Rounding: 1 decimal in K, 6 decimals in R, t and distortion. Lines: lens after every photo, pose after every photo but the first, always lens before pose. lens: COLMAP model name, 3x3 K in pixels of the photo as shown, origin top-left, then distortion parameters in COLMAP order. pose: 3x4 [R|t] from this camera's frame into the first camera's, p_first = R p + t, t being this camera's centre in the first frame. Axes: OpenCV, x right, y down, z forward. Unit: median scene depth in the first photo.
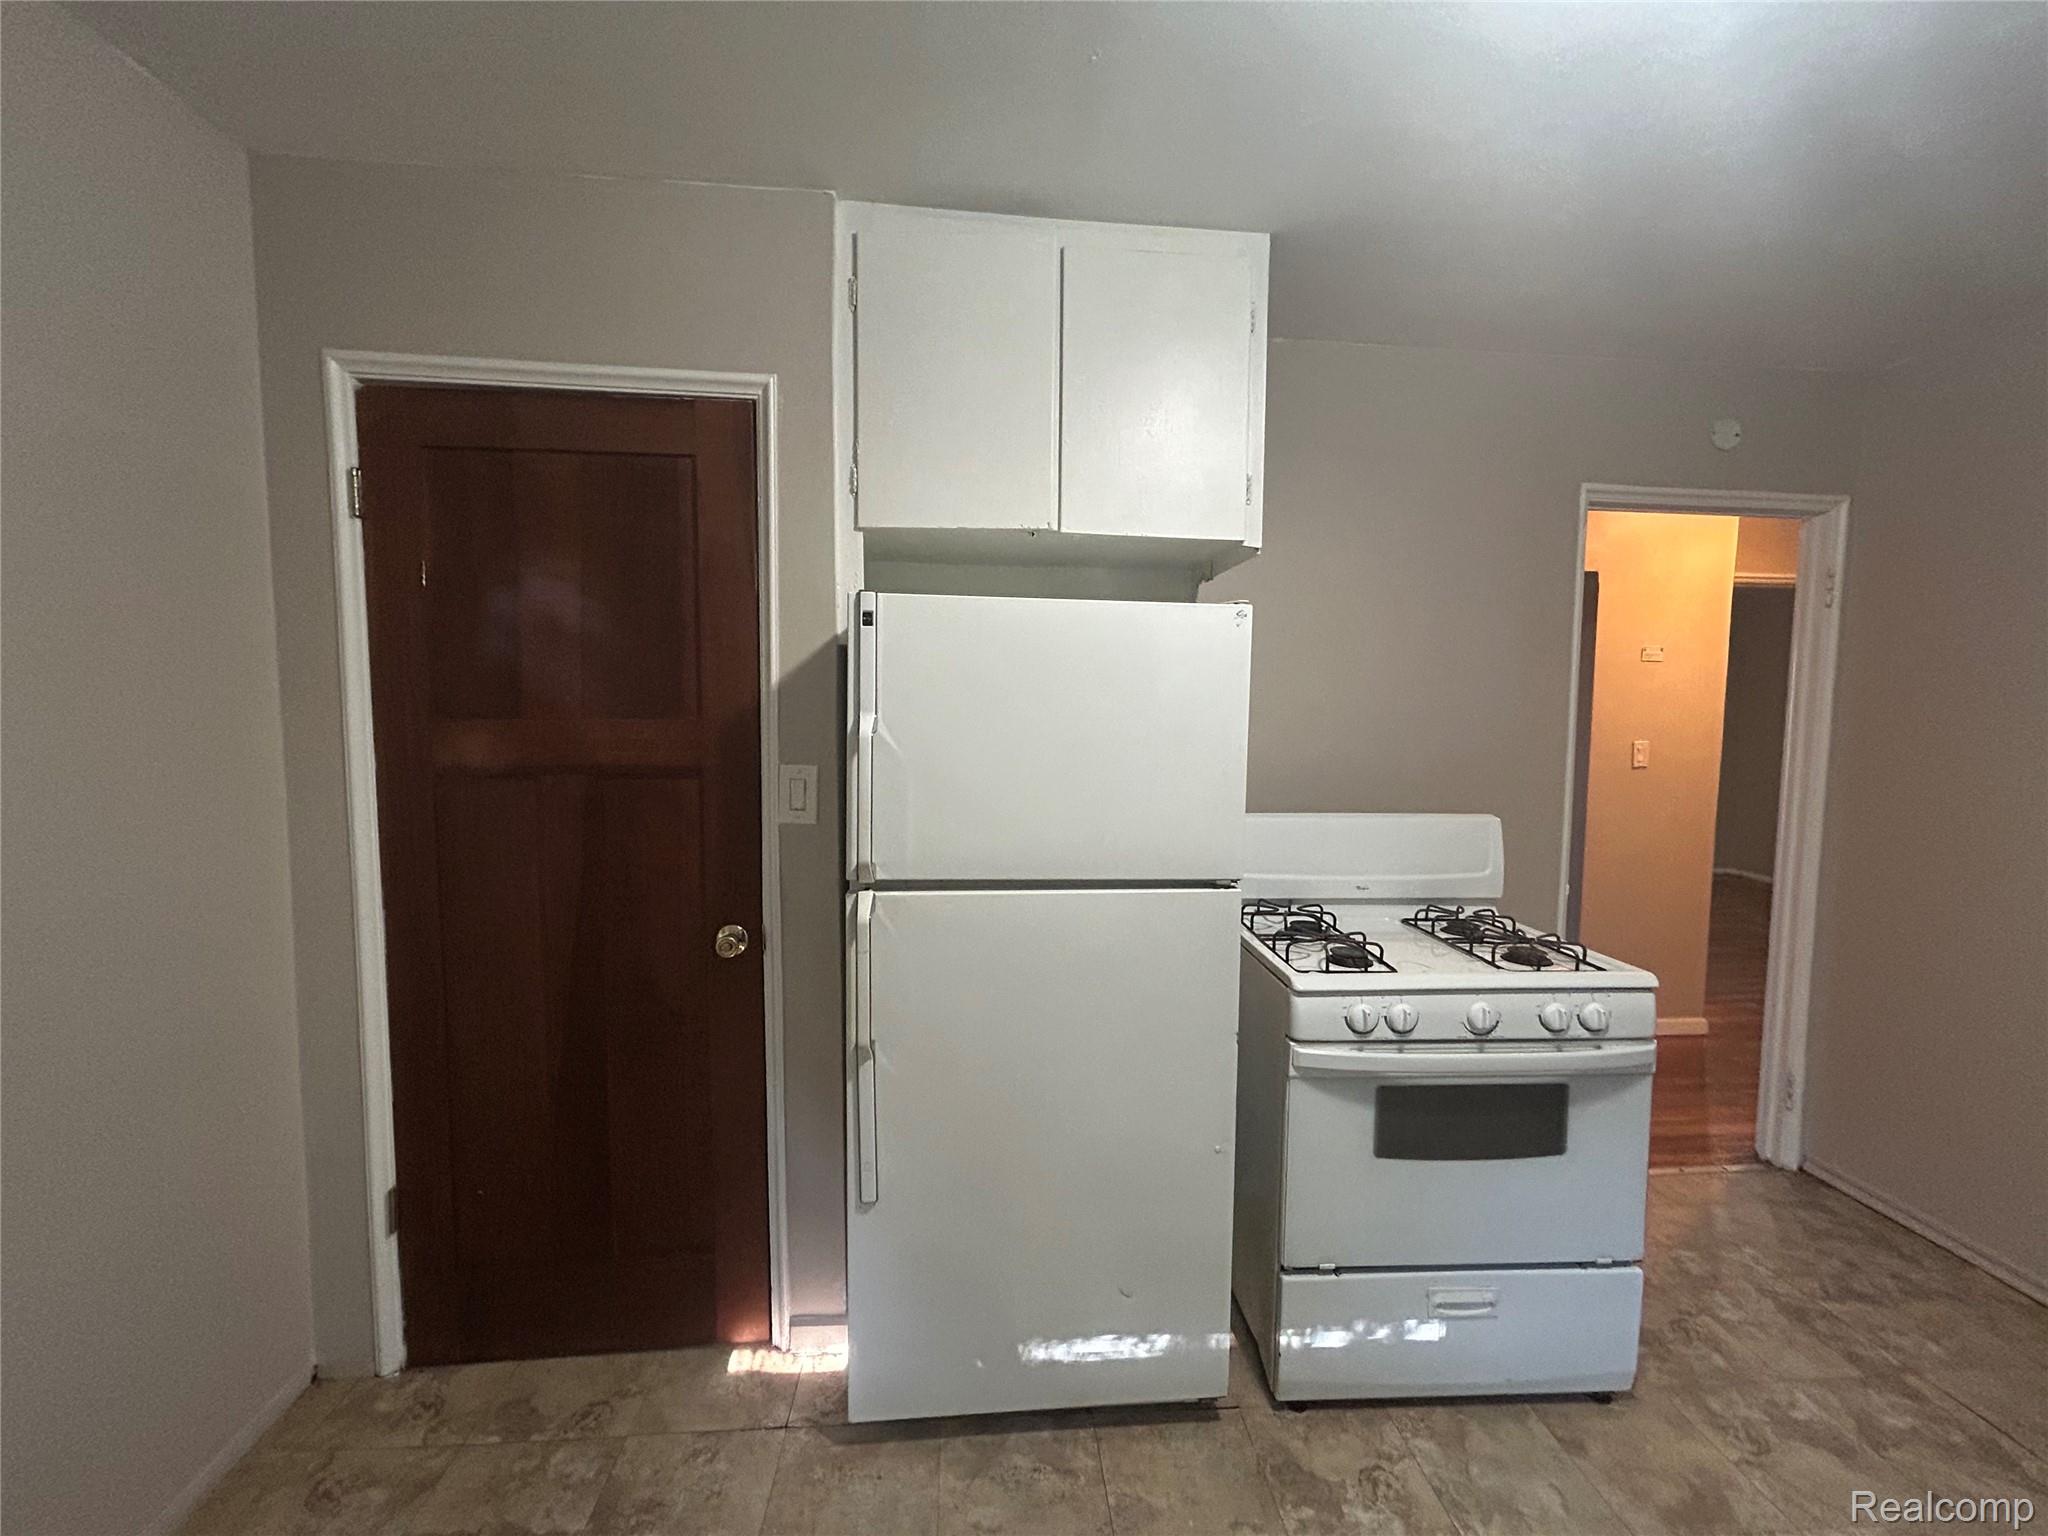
lens RADIAL K [[825.1, 0, 1024.0], [0, 825.1, 768.0], [0, 0, 1]] dist [-0.001291, 0.003677]
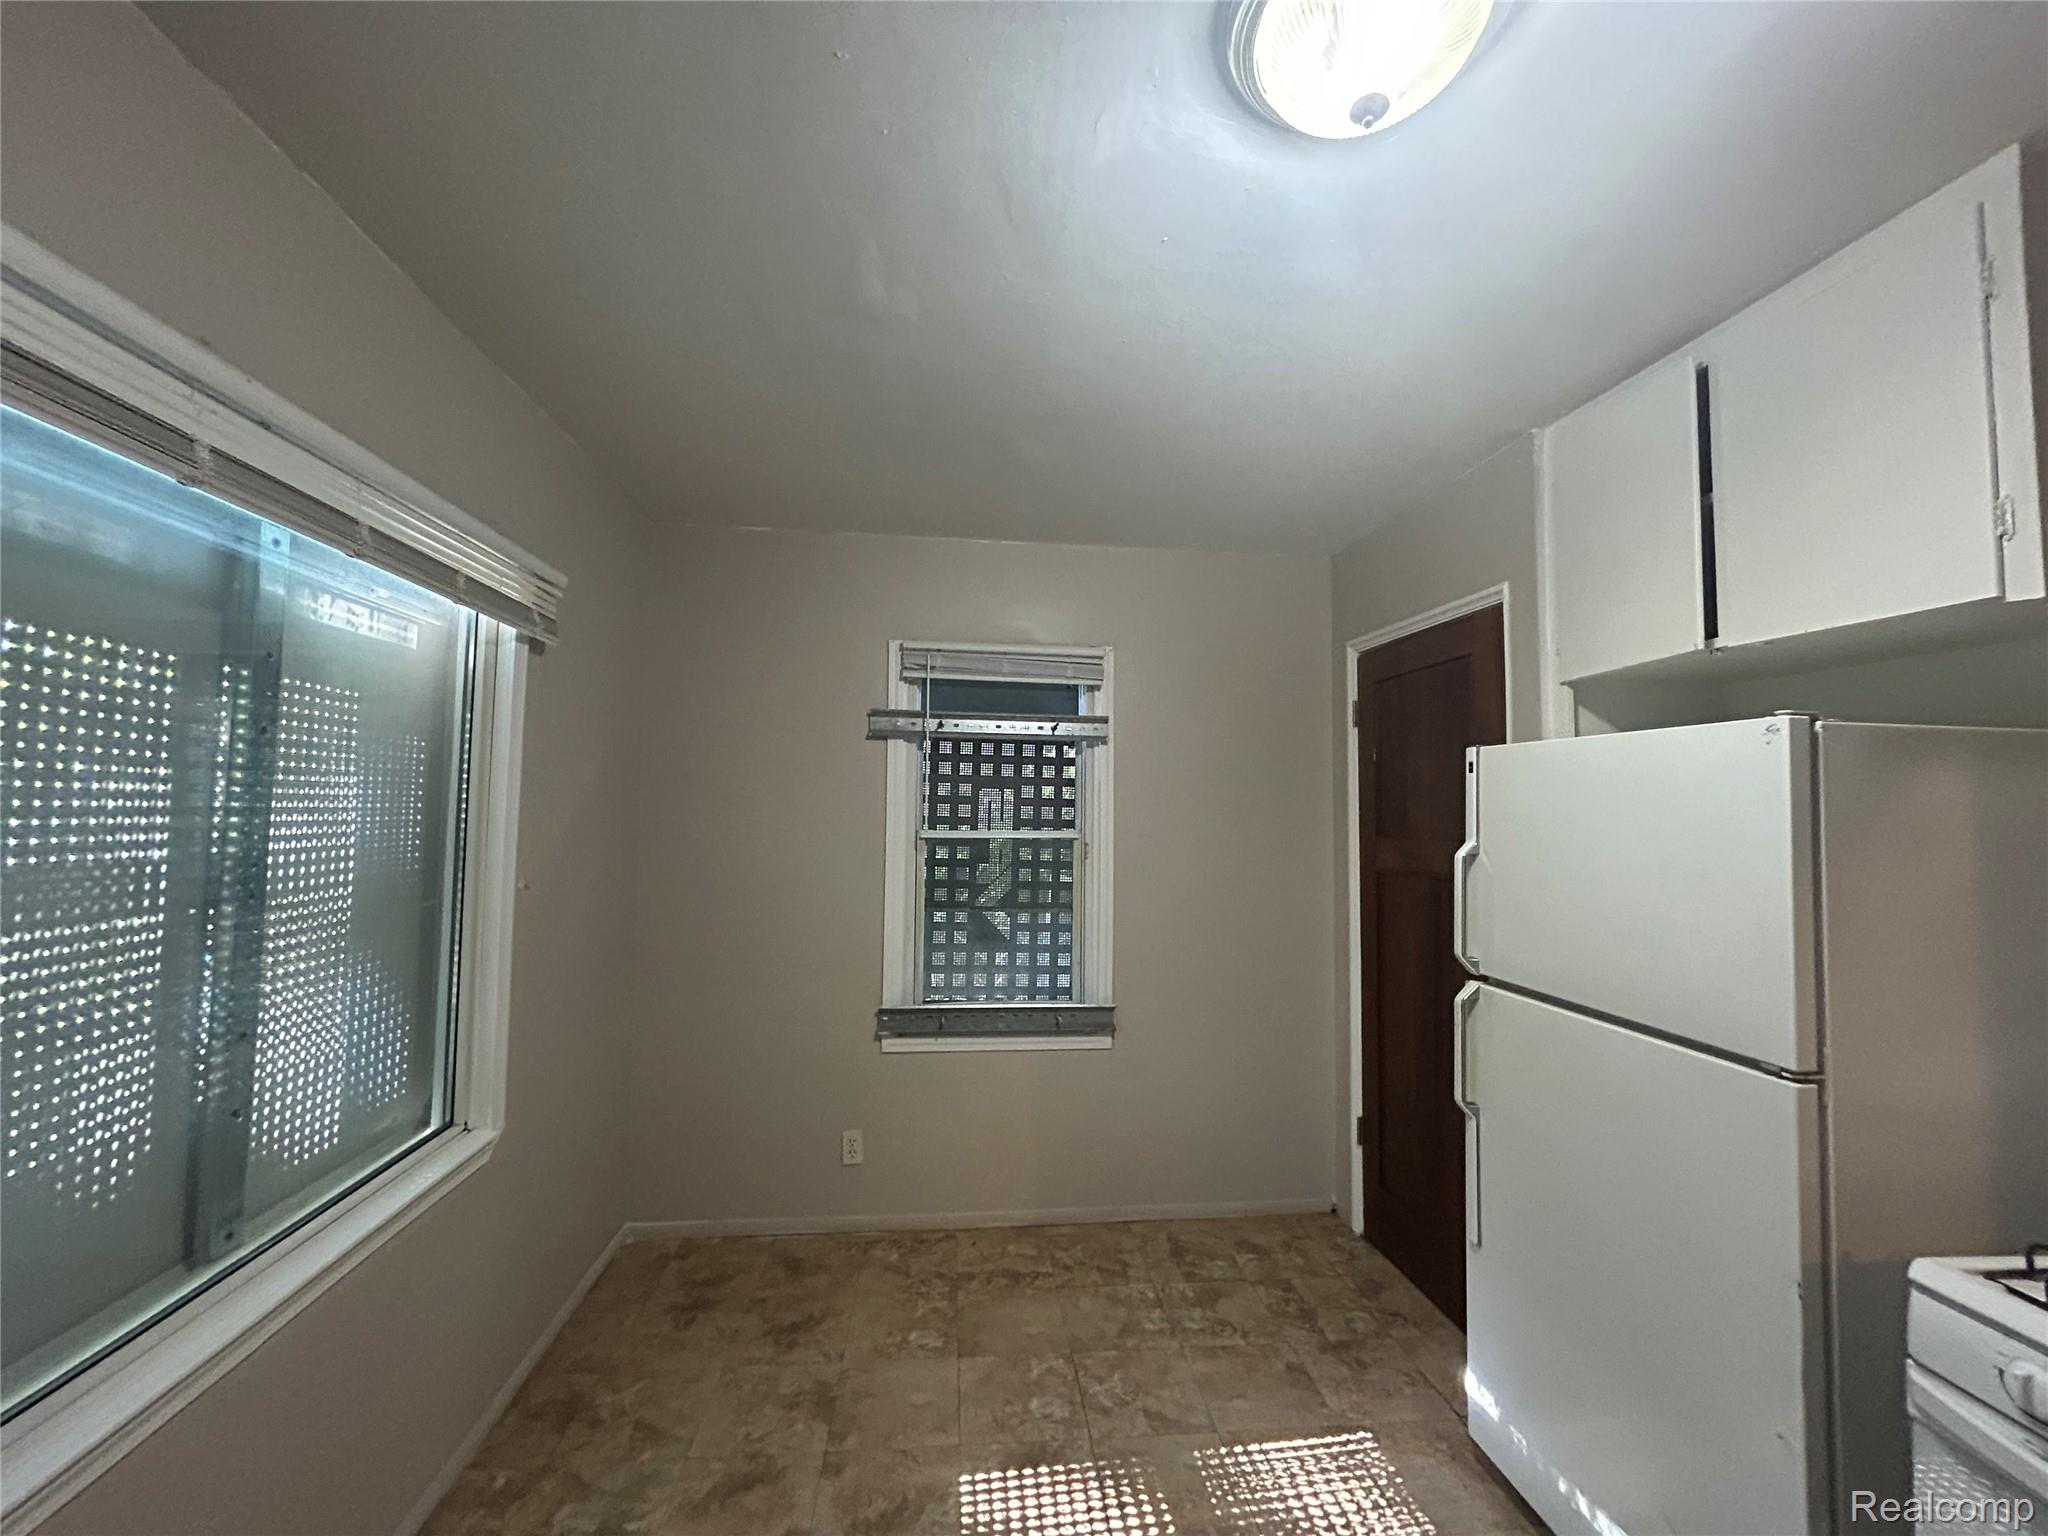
lens RADIAL K [[821.1, 0, 1024.0], [0, 821.1, 768.0], [0, 0, 1]] dist [-0.001017, -0.000777]
pose [[0.020475, -0.062107, -0.997859, 0.969650], [-0.088283, 0.994058, -0.063682, -0.030922], [0.995885, 0.089398, 0.014870, 0.244011]]
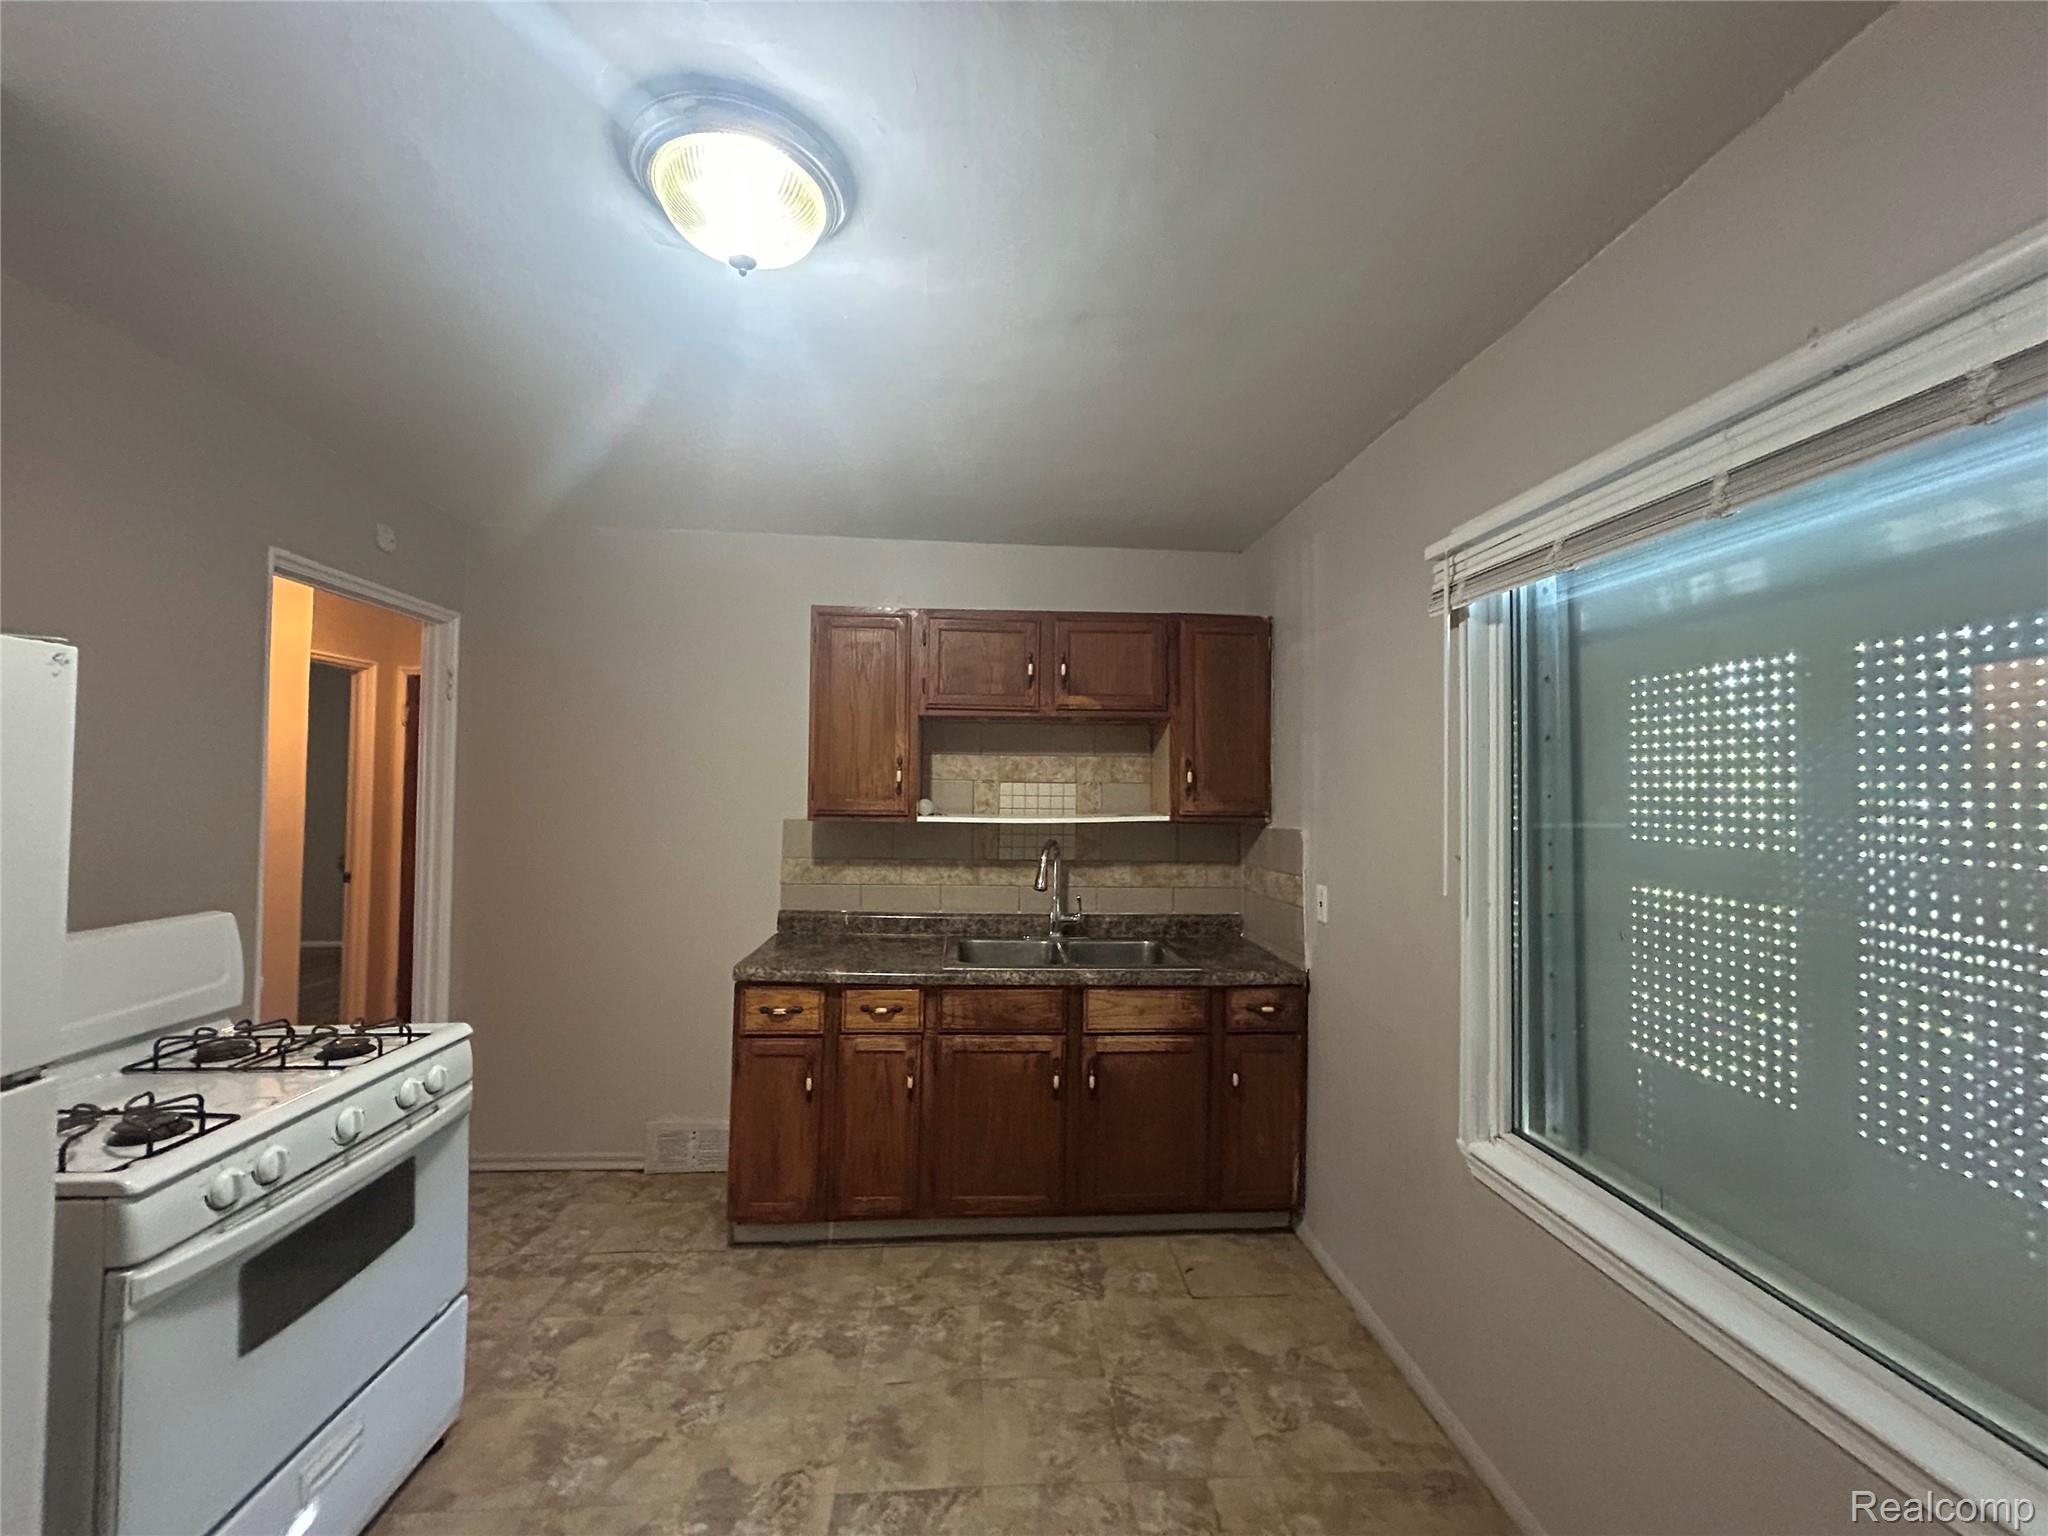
lens RADIAL K [[830.2, 0, 1015.8], [0, 830.2, 763.9], [0, 0, 1]] dist [-0.000554, -0.000176]
pose [[0.023340, 0.016010, 0.999599, -0.362629], [0.059726, 0.998063, -0.017380, -0.040577], [-0.997942, 0.060108, 0.022339, 0.201919]]
